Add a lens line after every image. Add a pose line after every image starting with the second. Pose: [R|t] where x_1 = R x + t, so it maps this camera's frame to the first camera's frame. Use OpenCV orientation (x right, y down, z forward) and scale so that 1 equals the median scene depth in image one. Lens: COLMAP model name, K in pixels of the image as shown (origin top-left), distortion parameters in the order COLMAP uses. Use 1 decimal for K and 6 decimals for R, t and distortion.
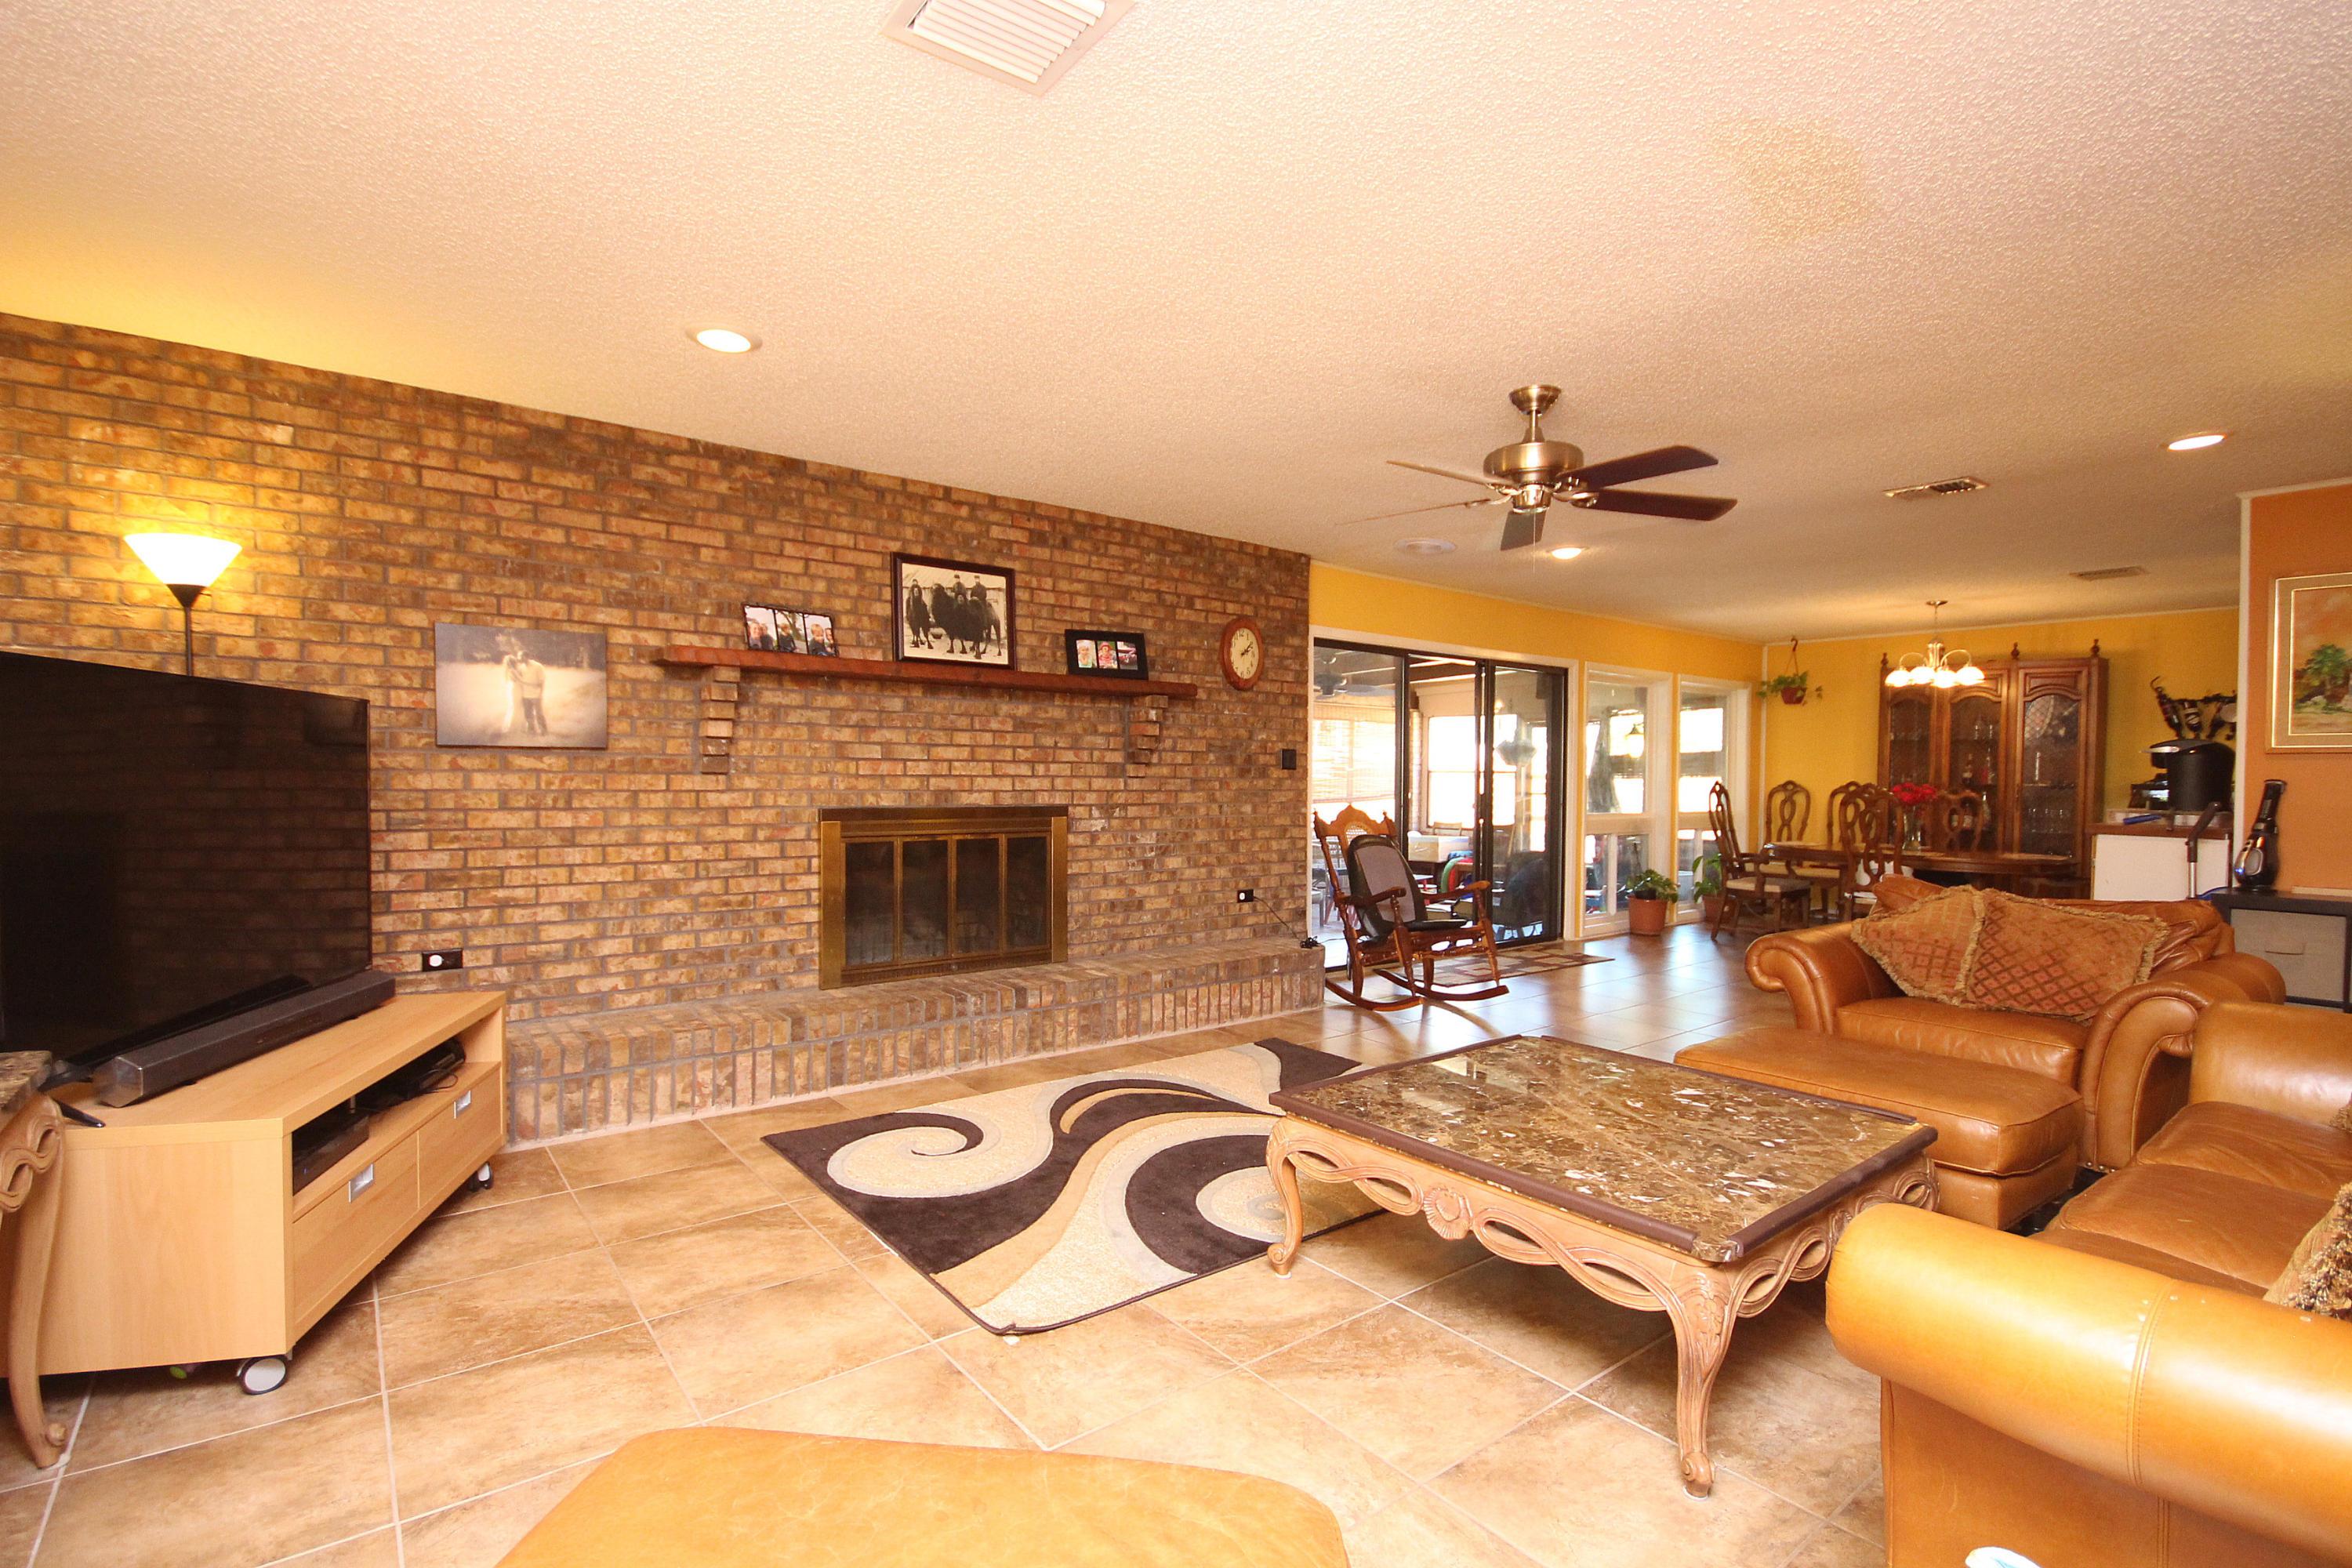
lens RADIAL K [[1086.1, 0, 1175.3], [0, 1086.1, 794.7], [0, 0, 1]] dist [-0.000320, -0.004742]
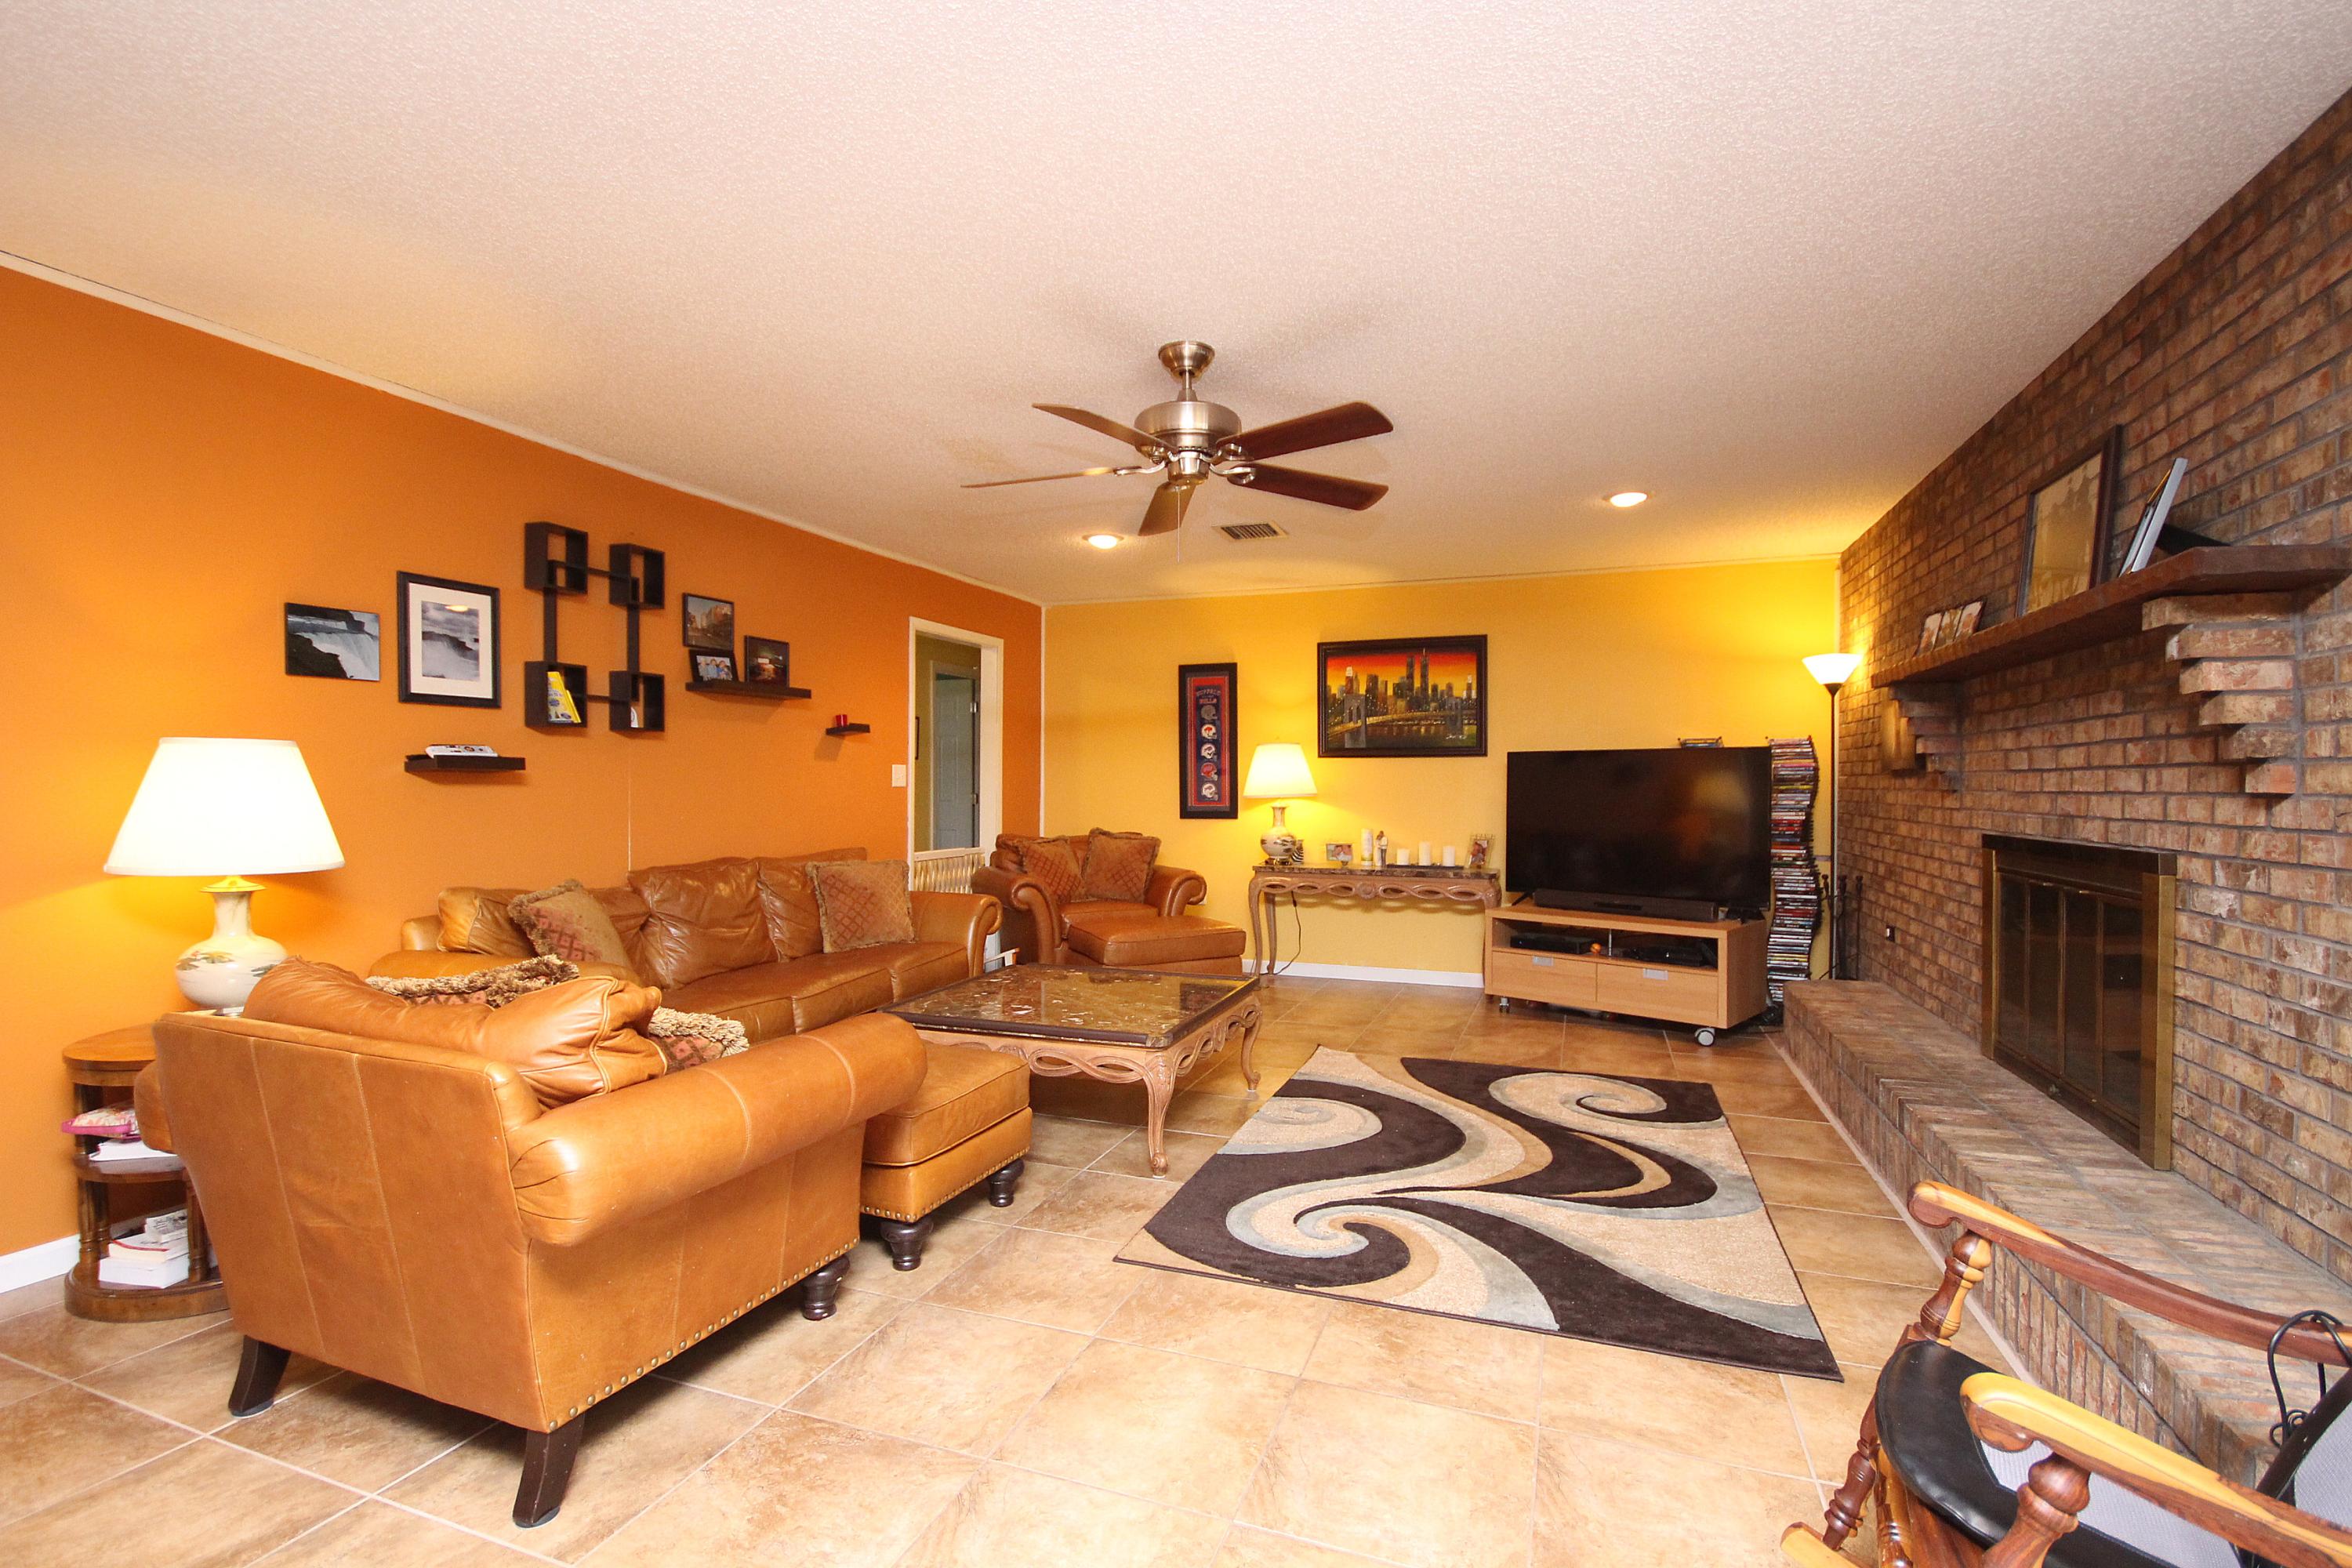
lens RADIAL K [[1086.1, 0, 1181.0], [0, 1086.1, 792.1], [0, 0, 1]] dist [-0.000320, -0.004742]
pose [[-0.849075, -0.008985, -0.528196, 0.608428], [-0.021175, 0.999631, 0.017034, -0.018582], [0.527848, 0.025648, -0.848952, 1.335311]]
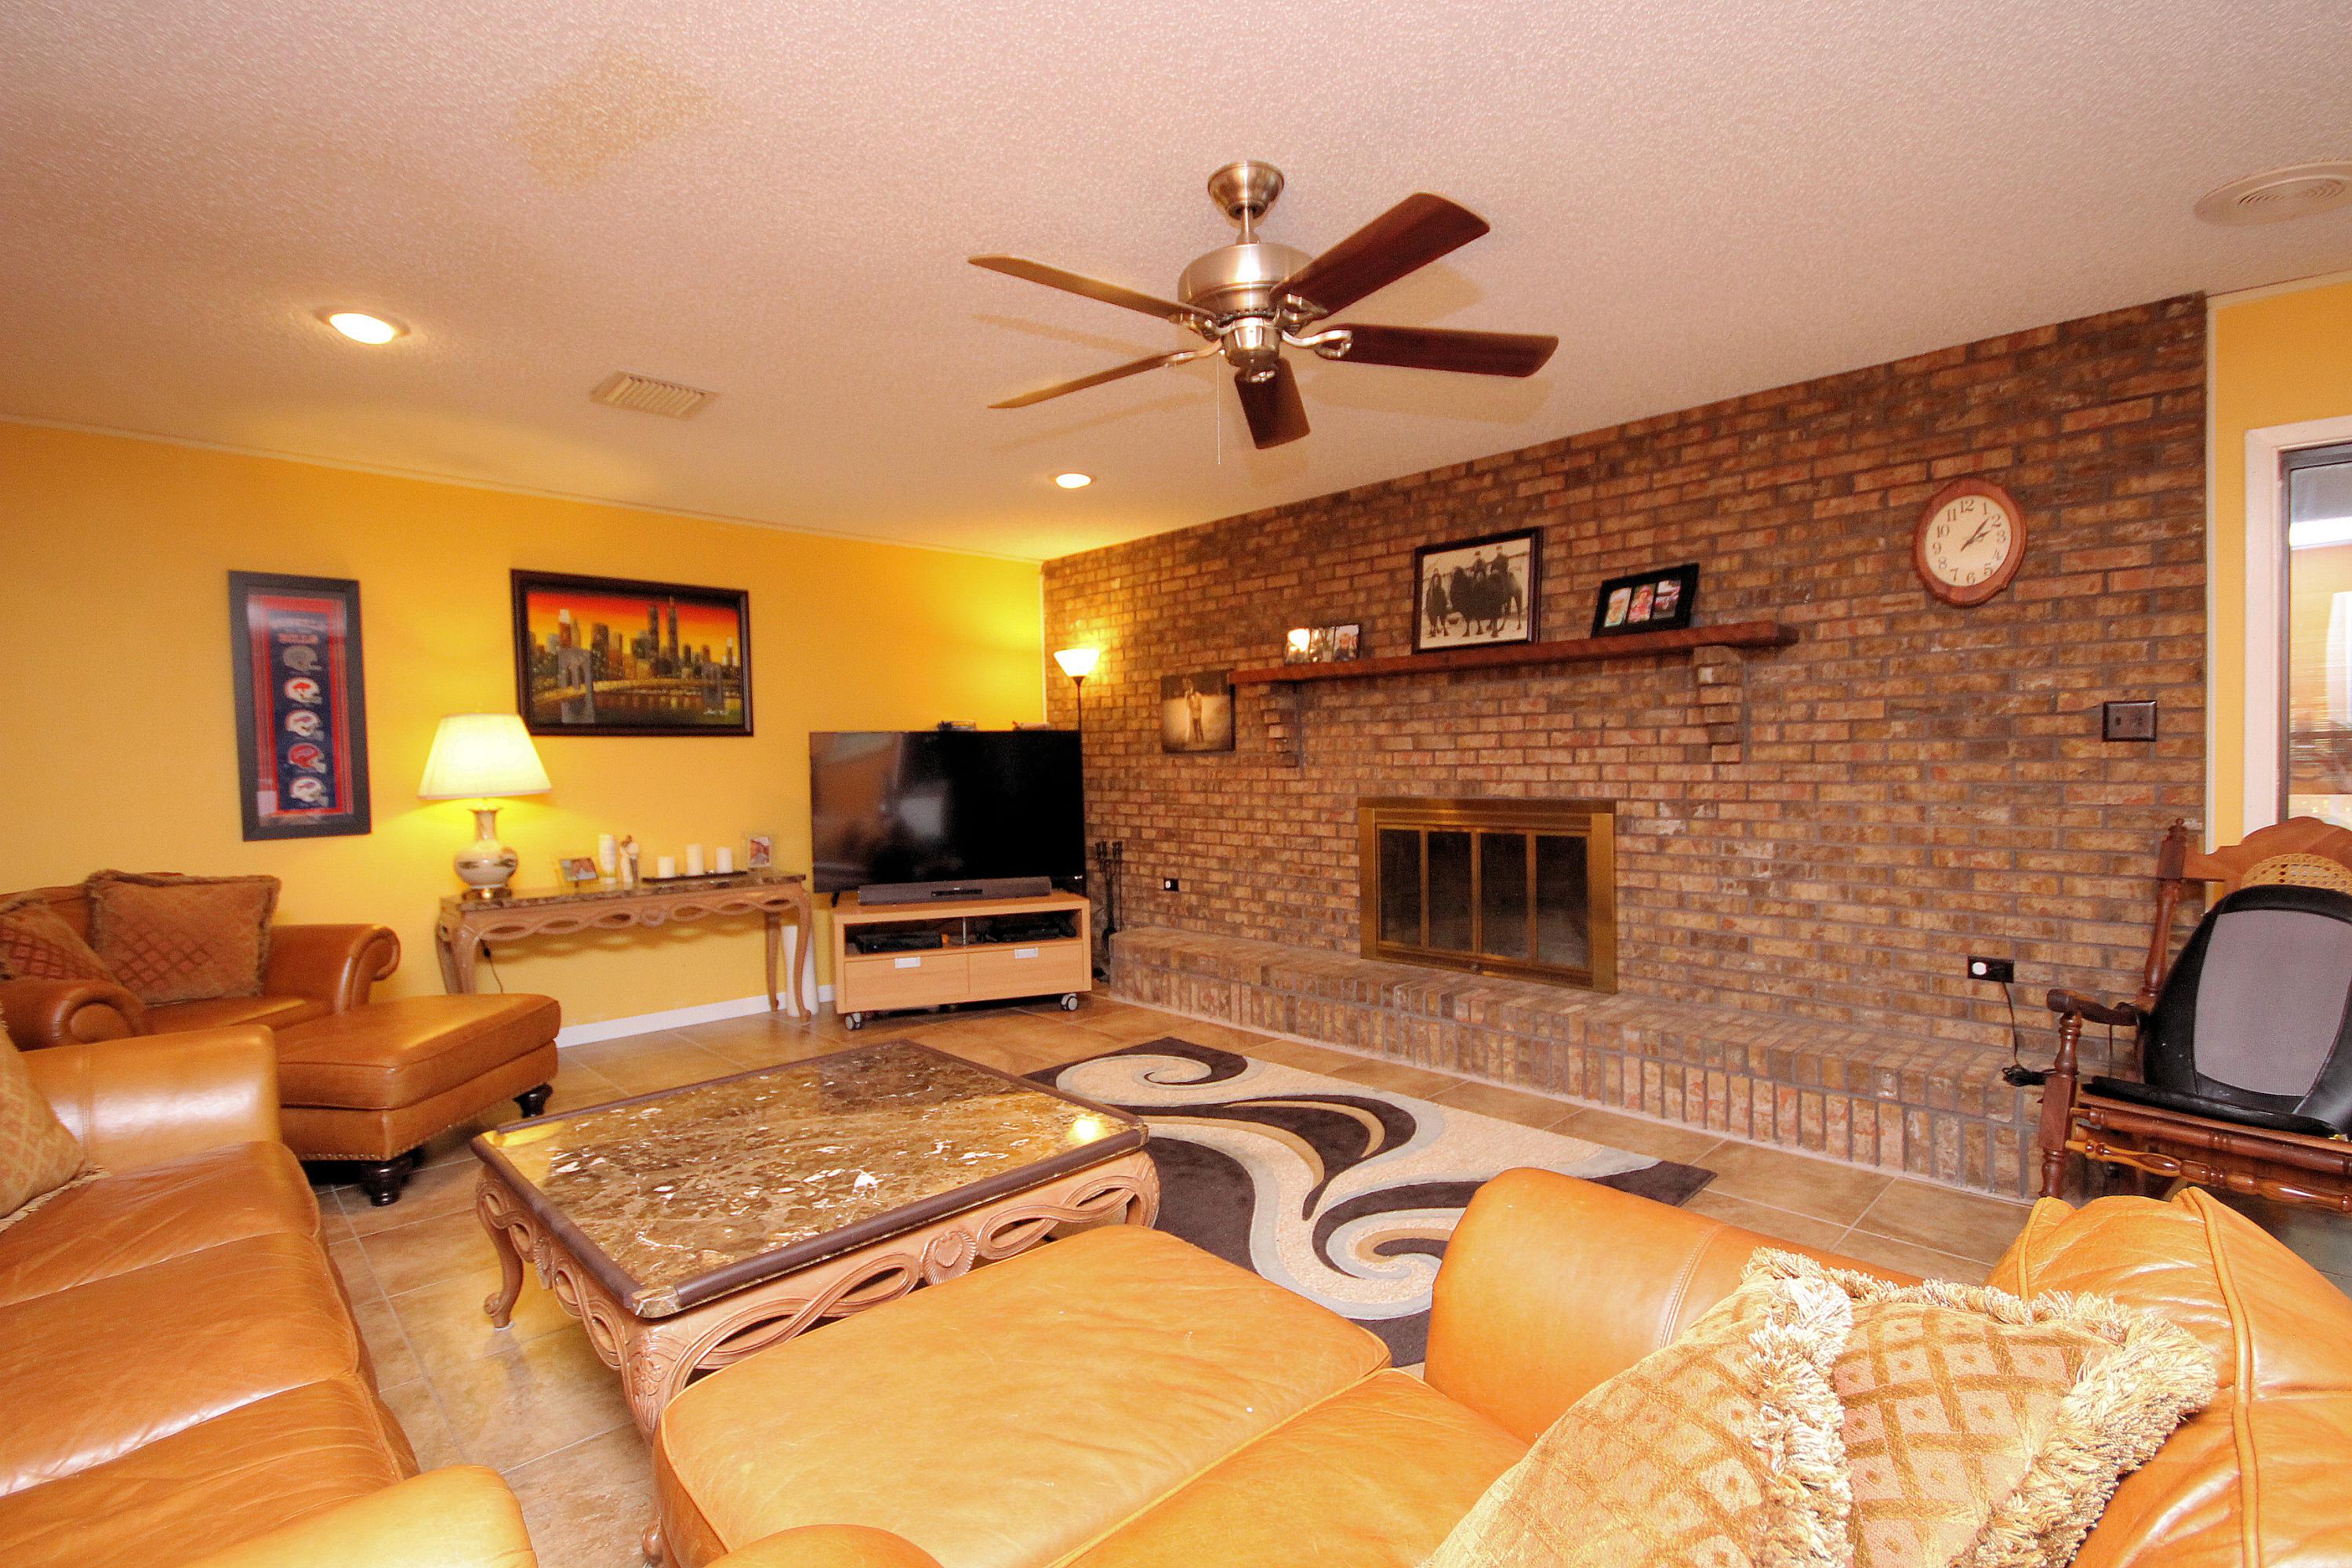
lens RADIAL K [[1086.1, 0, 1174.3], [0, 1086.1, 792.6], [0, 0, 1]] dist [-0.000320, -0.004742]
pose [[0.105333, 0.017388, -0.994285, 0.747192], [-0.001486, 0.999849, 0.017328, -0.009958], [0.994436, -0.000347, 0.105343, 0.672089]]
